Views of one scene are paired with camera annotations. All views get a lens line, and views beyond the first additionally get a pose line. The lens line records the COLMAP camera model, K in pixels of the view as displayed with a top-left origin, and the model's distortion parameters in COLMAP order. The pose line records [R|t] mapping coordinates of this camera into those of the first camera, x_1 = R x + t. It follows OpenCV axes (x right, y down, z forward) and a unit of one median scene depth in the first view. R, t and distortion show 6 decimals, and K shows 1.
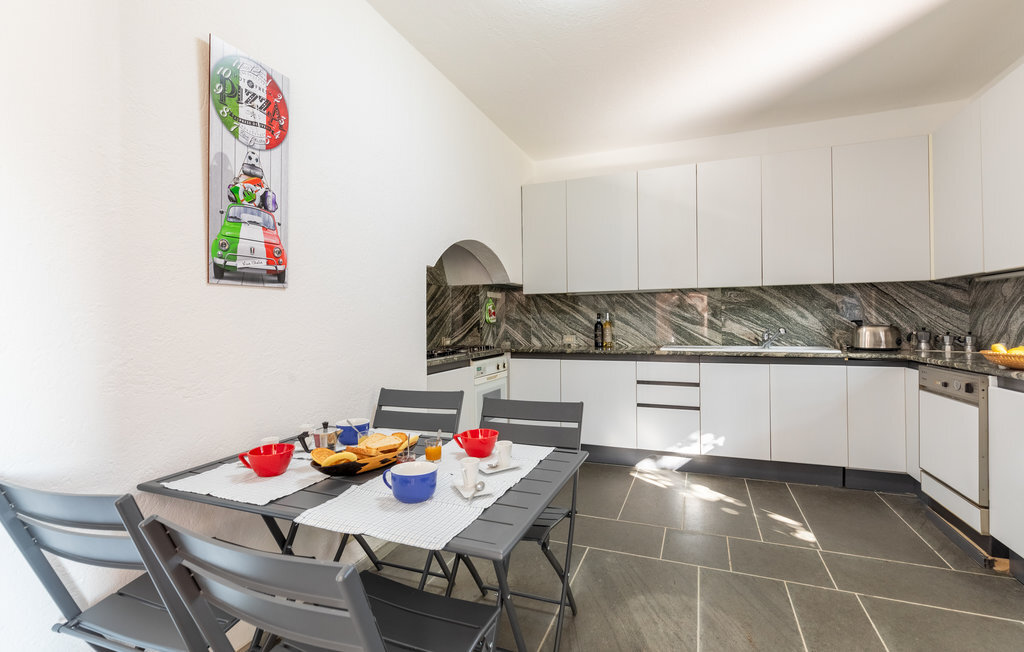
lens RADIAL K [[453.9, 0, 512.2], [0, 453.9, 320.1], [0, 0, 1]] dist [0.000029, -0.000160]
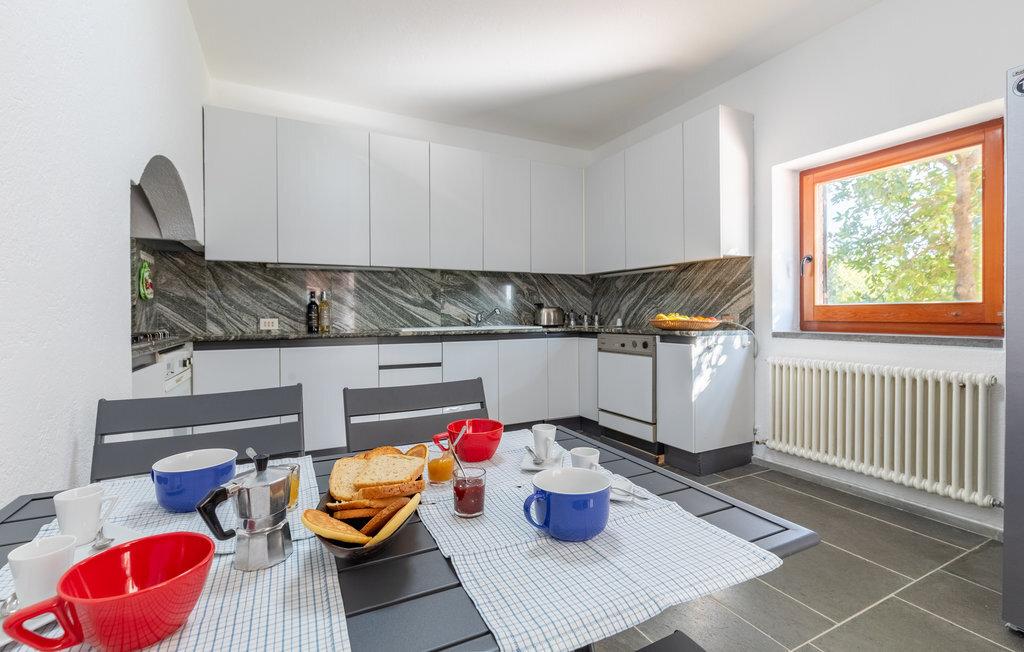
lens RADIAL K [[453.9, 0, 512.2], [0, 453.9, 320.1], [0, 0, 1]] dist [0.000029, -0.000160]
pose [[0.665084, -0.003761, 0.746759, -0.220661], [-0.002810, 0.999968, 0.007539, 0.035568], [-0.746763, -0.007112, 0.665052, 0.207389]]
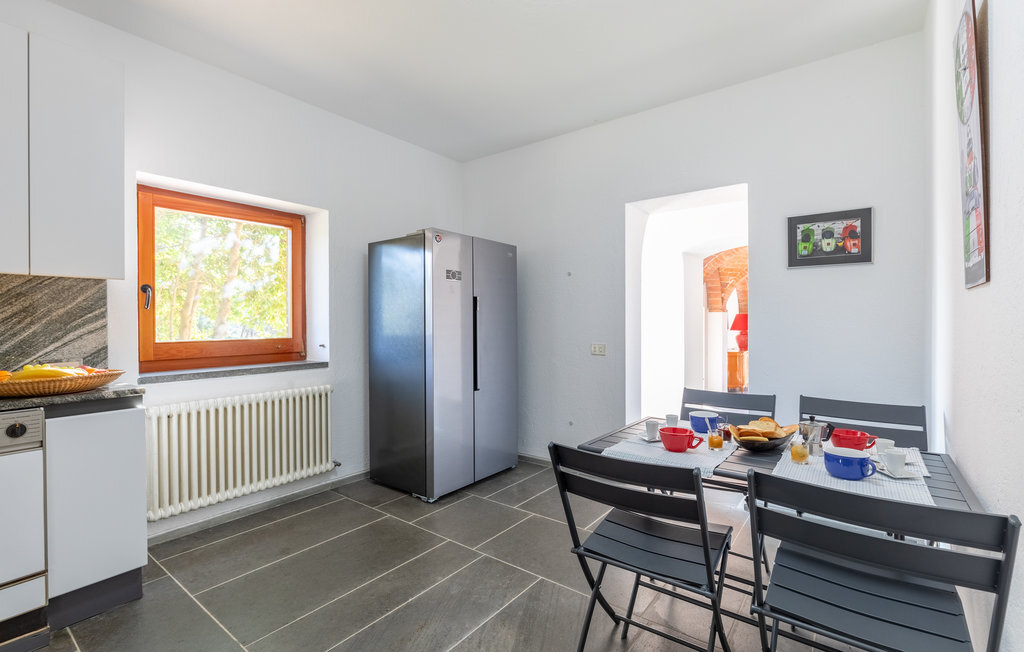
lens RADIAL K [[453.9, 0, 512.2], [0, 453.9, 320.1], [0, 0, 1]] dist [0.000029, -0.000160]
pose [[-0.962747, 0.015889, 0.269936, 0.008106], [0.014561, 0.999870, -0.006920, -0.009518], [-0.270011, -0.002731, -0.962854, 0.895512]]
